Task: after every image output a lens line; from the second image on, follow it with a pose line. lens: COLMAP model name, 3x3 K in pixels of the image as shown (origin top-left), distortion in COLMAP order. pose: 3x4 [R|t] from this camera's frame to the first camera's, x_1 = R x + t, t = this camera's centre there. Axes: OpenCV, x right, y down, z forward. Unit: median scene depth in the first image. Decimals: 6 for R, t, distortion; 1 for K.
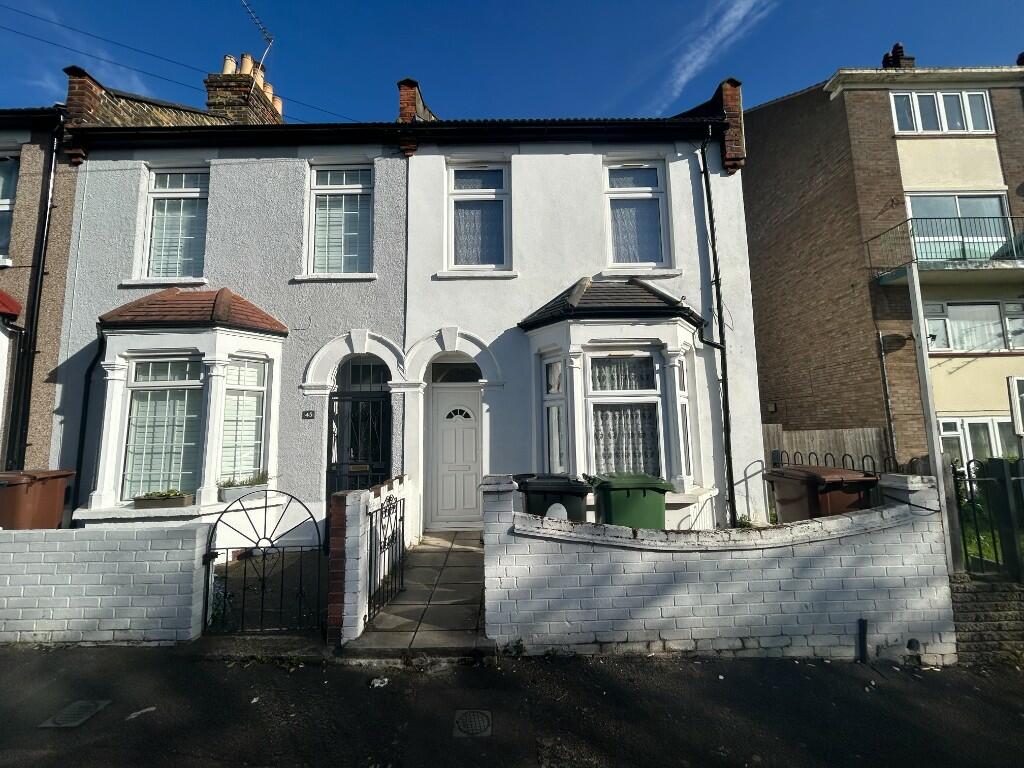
lens RADIAL K [[414.1, 0, 512.0], [0, 414.1, 384.0], [0, 0, 1]] dist [-0.000254, -0.000074]
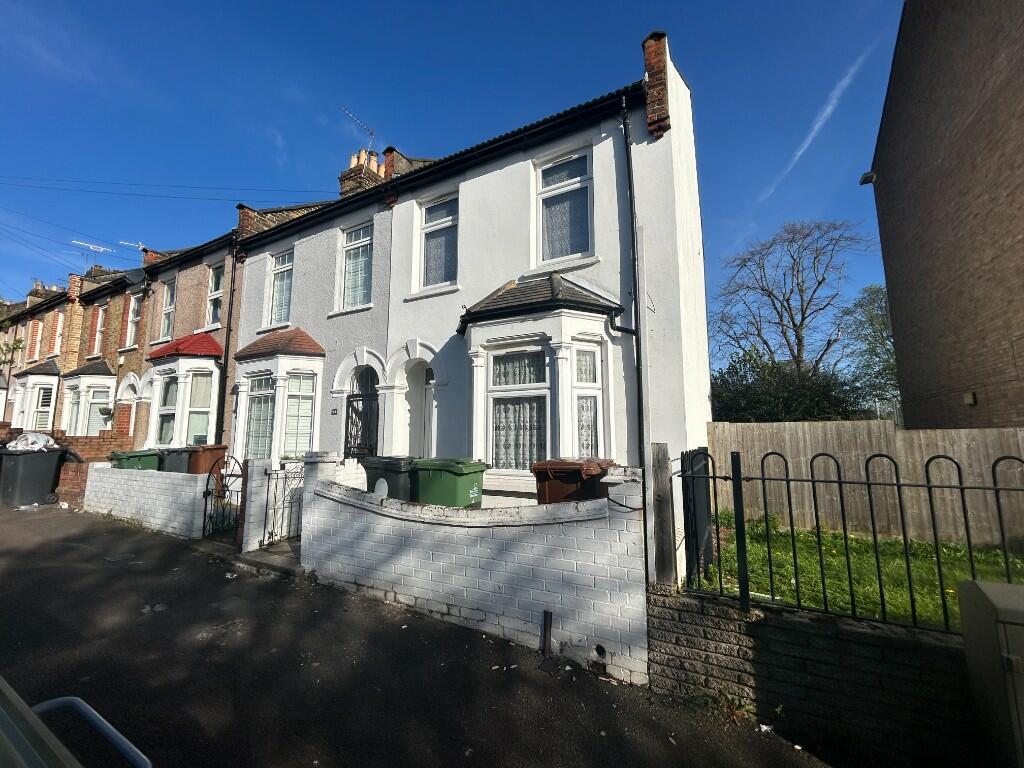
lens RADIAL K [[414.1, 0, 512.0], [0, 414.1, 384.0], [0, 0, 1]] dist [-0.000254, -0.000074]
pose [[0.877715, -0.043207, -0.477231, 0.705661], [0.040941, 0.999047, -0.015152, 0.026990], [0.477431, -0.006239, 0.878647, 0.062304]]
